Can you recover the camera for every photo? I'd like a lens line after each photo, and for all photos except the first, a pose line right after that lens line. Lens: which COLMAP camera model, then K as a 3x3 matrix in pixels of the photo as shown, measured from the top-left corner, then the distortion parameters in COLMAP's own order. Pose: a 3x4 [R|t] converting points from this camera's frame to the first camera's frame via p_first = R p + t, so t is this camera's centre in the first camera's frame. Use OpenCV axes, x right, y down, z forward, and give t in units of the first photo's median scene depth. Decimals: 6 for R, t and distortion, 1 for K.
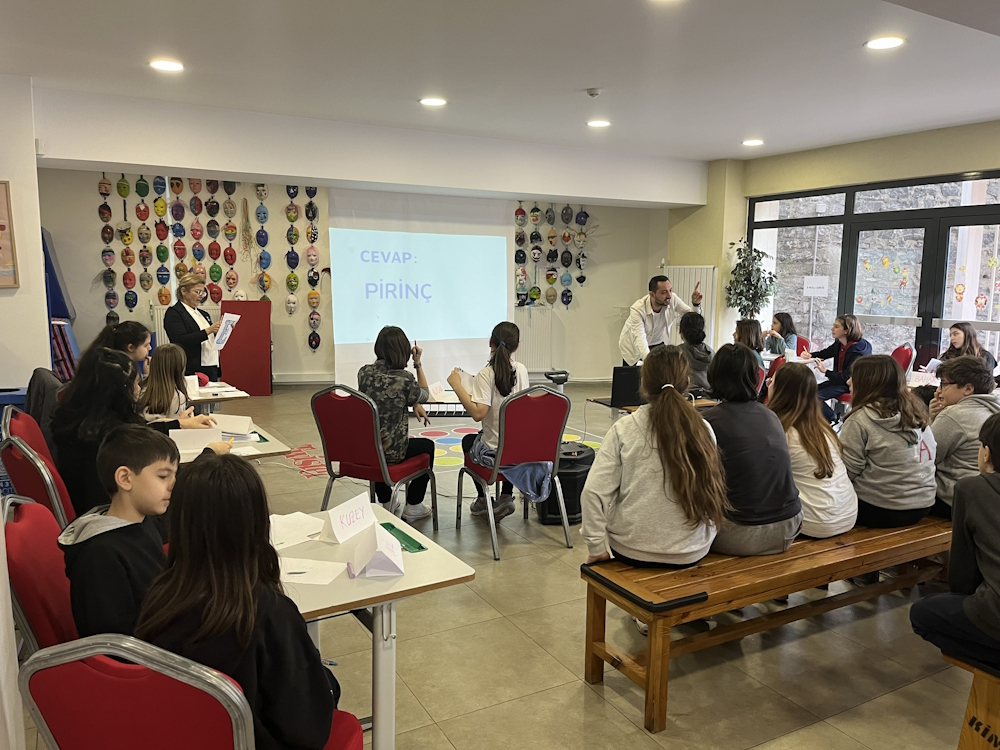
lens RADIAL K [[755.3, 0, 500.4], [0, 755.3, 372.9], [0, 0, 1]] dist [0.038397, -0.051473]
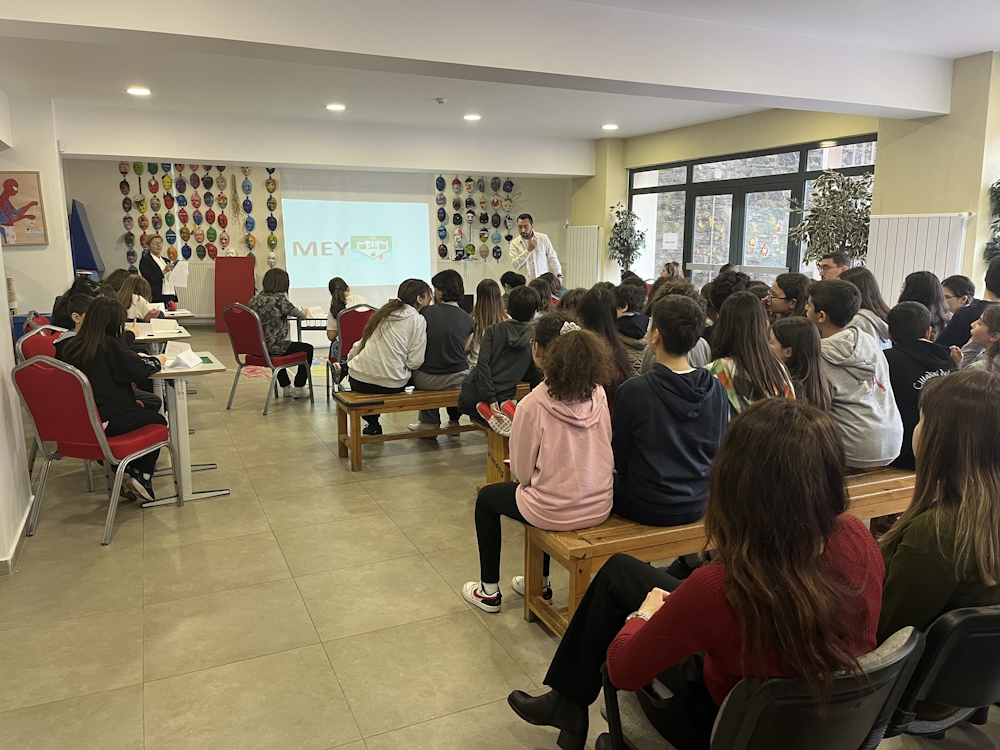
lens RADIAL K [[754.9, 0, 500.0], [0, 754.9, 375.0], [0, 0, 1]] dist [0.037870, -0.046766]
pose [[0.997719, 0.003532, -0.067415, 0.188949], [-0.000030, 0.998654, 0.051871, 0.035492], [0.067508, -0.051751, 0.996376, -0.234716]]
